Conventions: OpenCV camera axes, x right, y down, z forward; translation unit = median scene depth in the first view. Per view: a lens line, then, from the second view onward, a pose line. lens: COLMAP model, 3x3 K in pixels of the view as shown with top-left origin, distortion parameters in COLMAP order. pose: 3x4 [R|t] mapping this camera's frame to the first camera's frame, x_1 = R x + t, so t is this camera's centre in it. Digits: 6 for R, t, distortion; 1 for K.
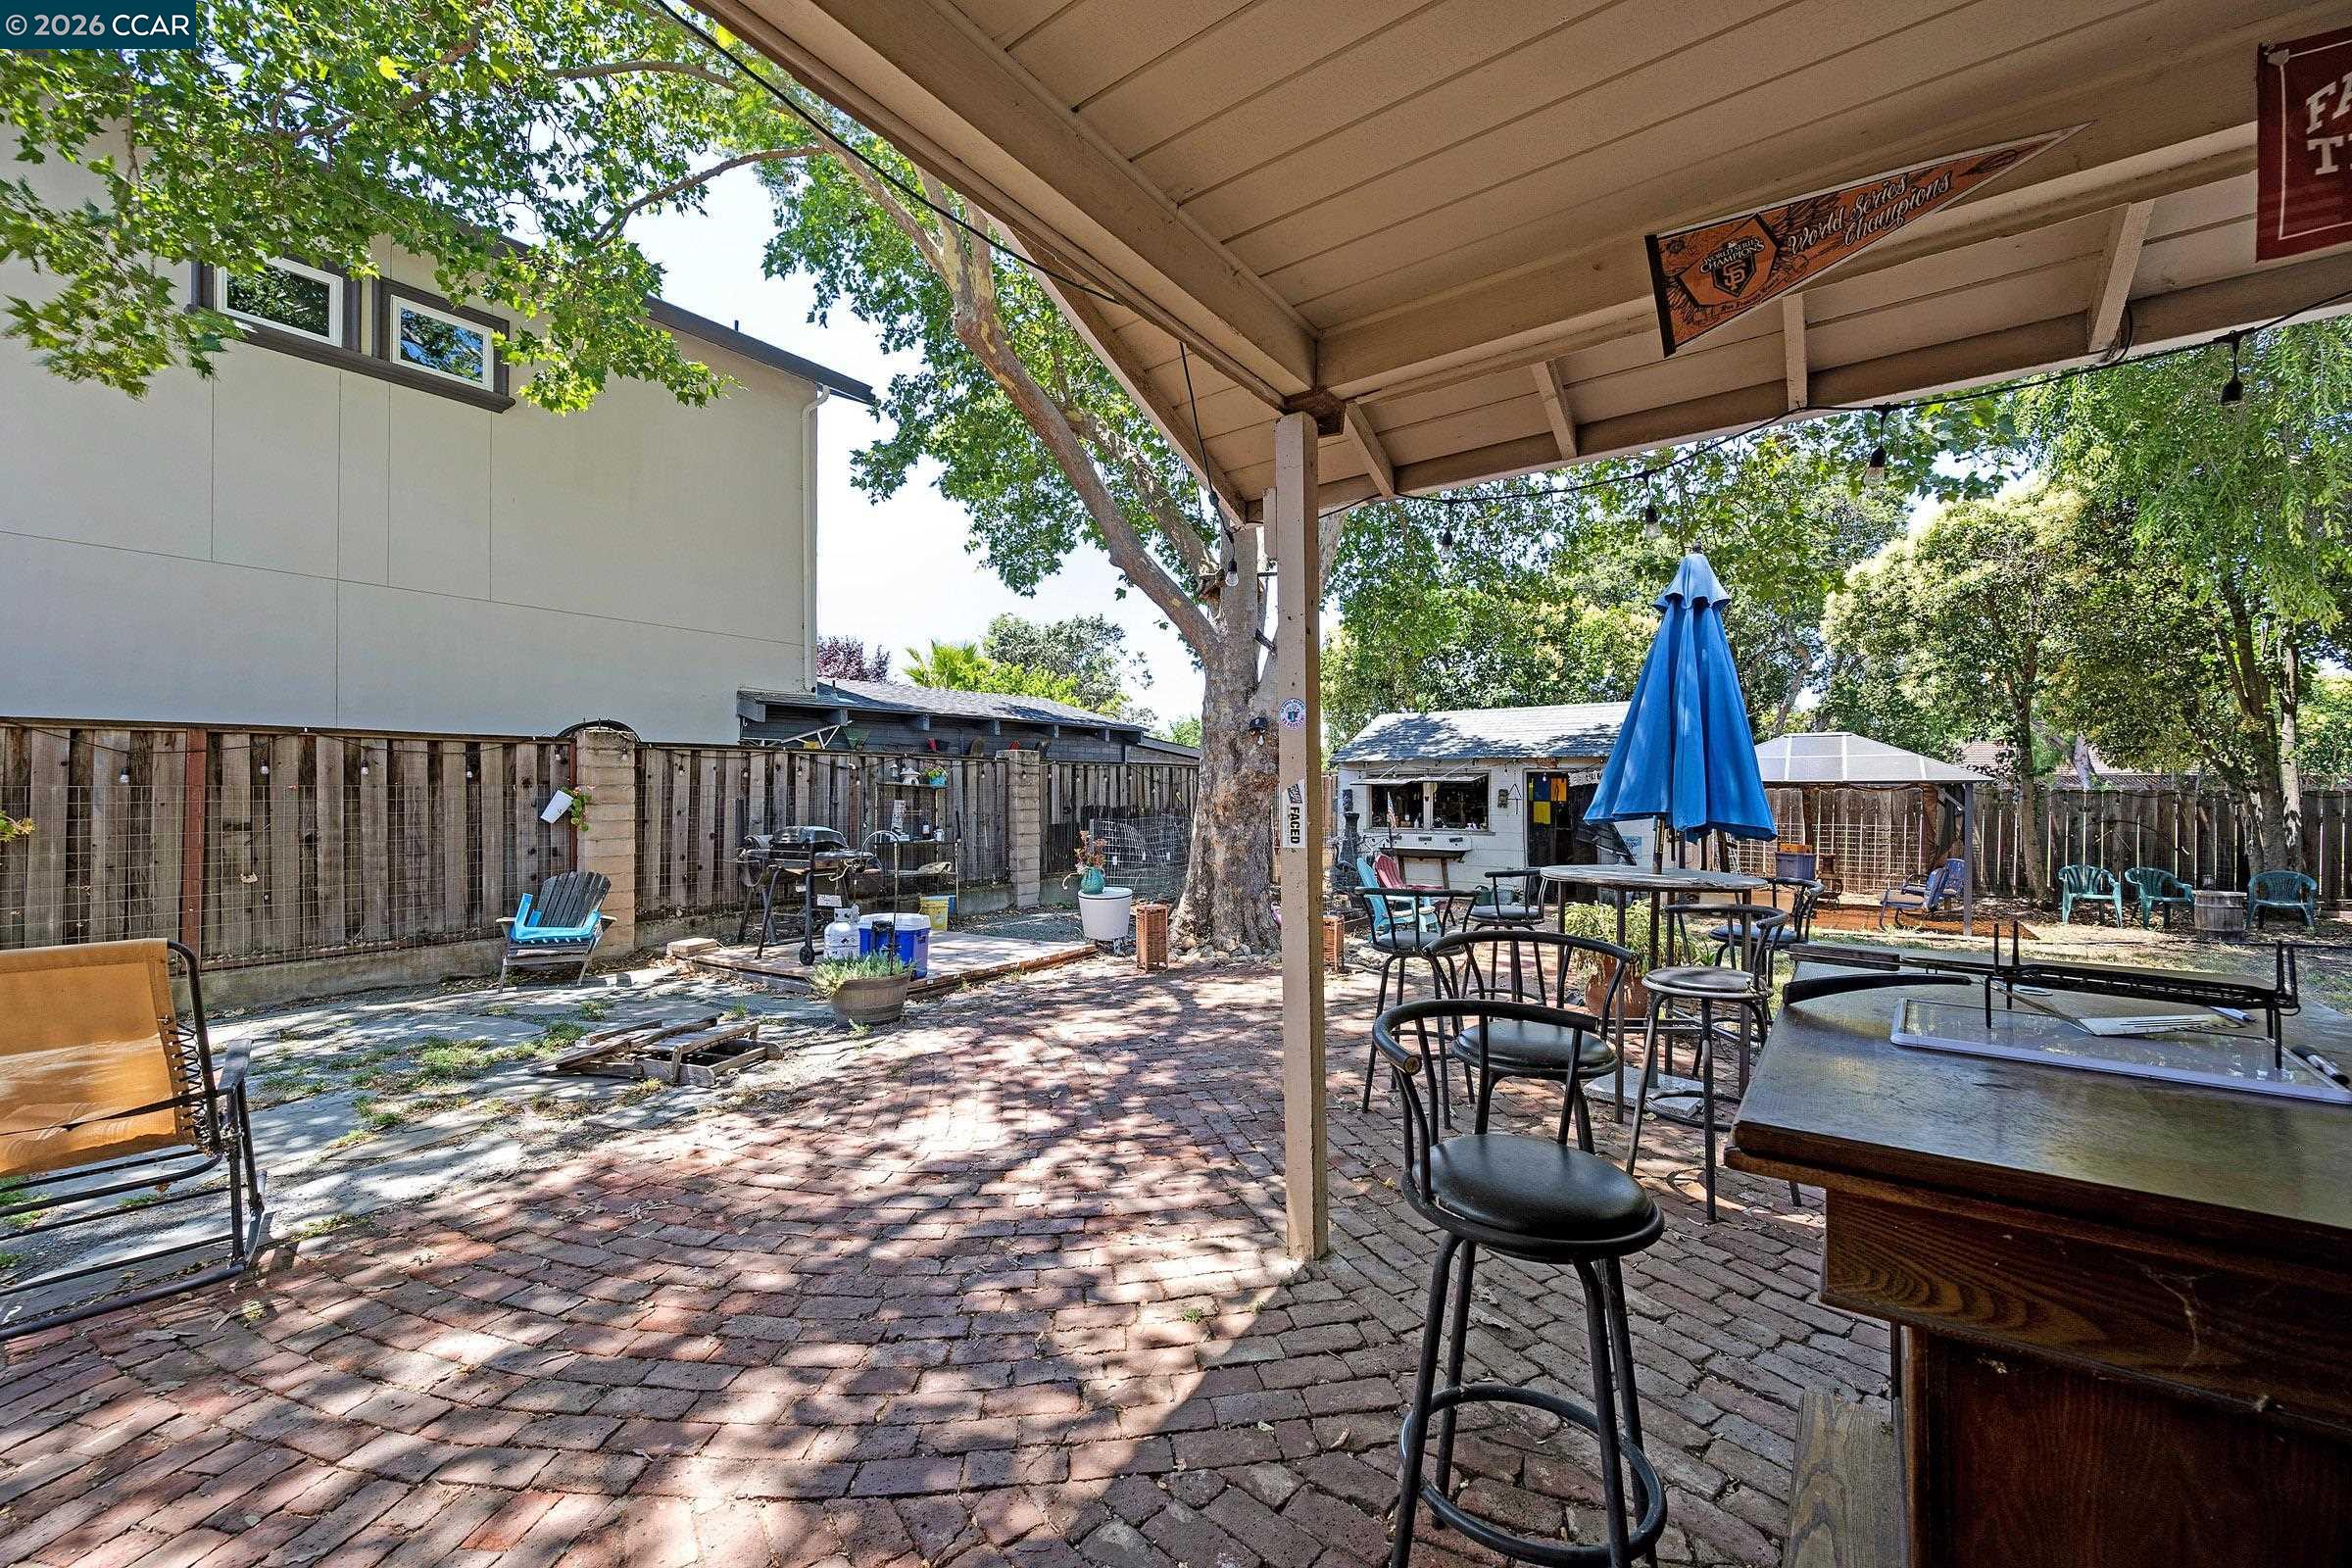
lens RADIAL K [[932.9, 0, 1165.6], [0, 932.9, 791.0], [0, 0, 1]] dist [-0.000355, -0.000054]
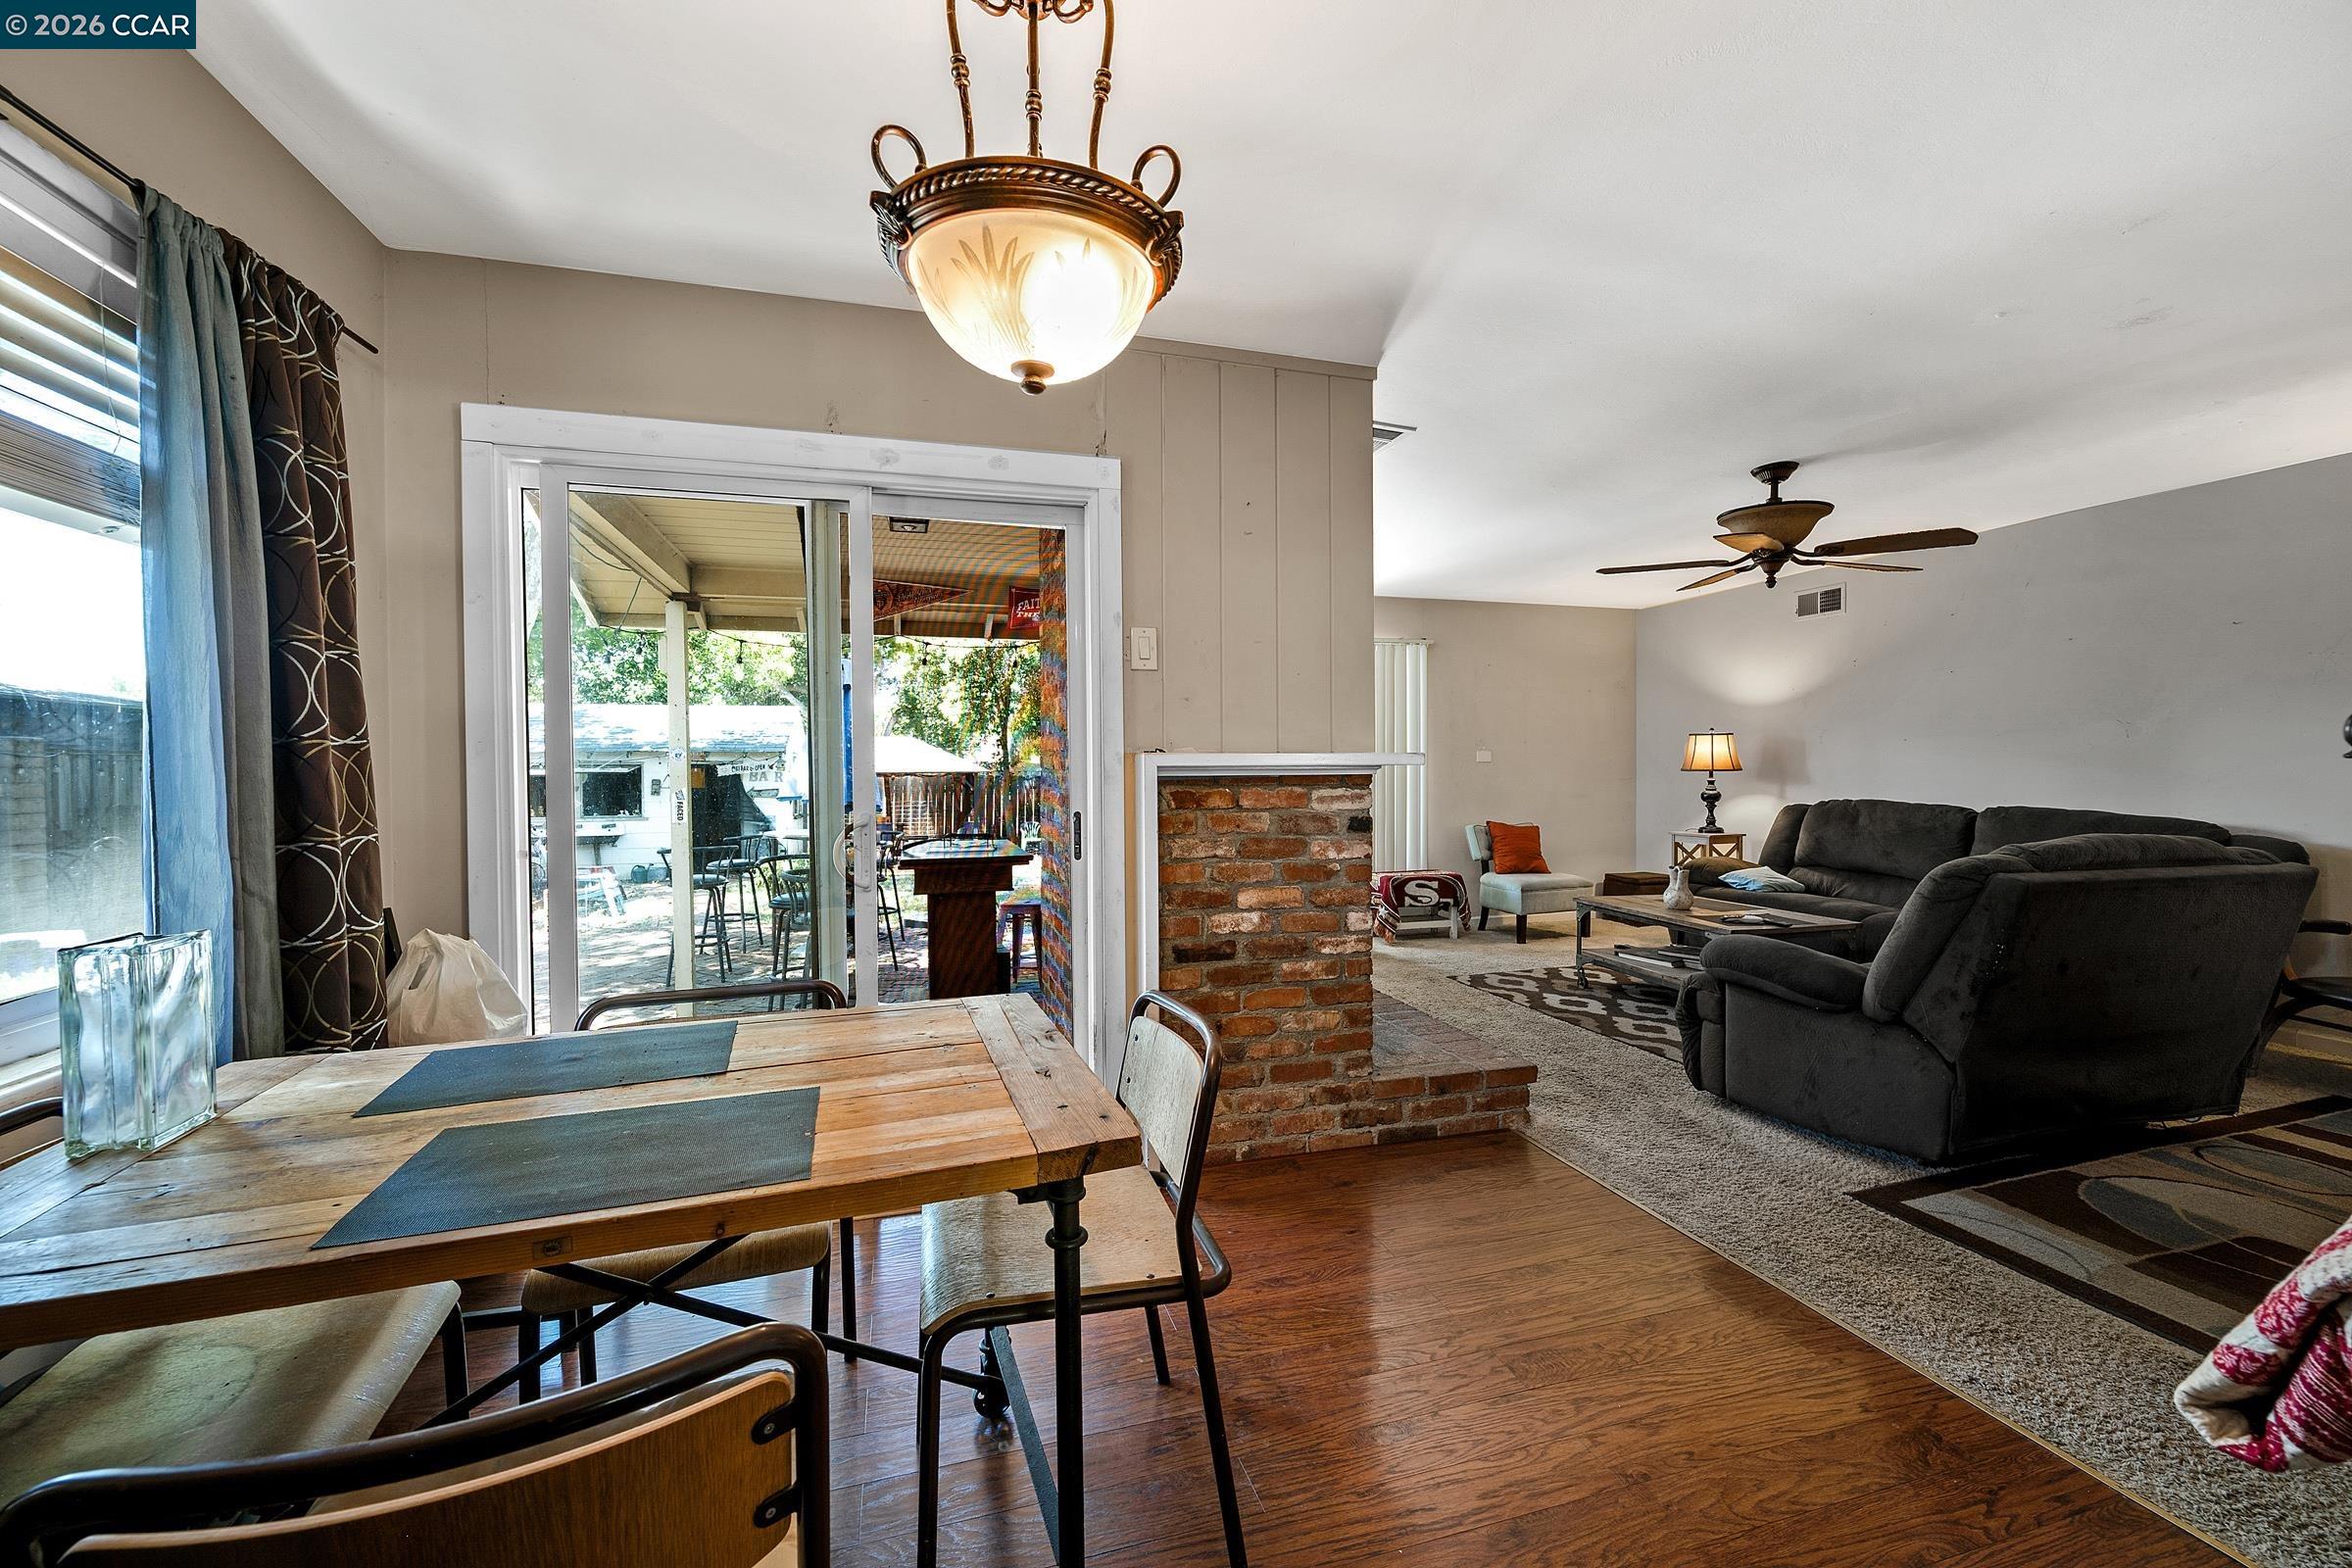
lens RADIAL K [[932.9, 0, 1181.3], [0, 932.9, 787.9], [0, 0, 1]] dist [-0.000355, -0.000054]
pose [[0.609606, -0.019249, 0.792471, -0.149976], [0.006413, 0.999792, 0.019351, -0.009023], [-0.792679, -0.006714, 0.609602, -0.198381]]
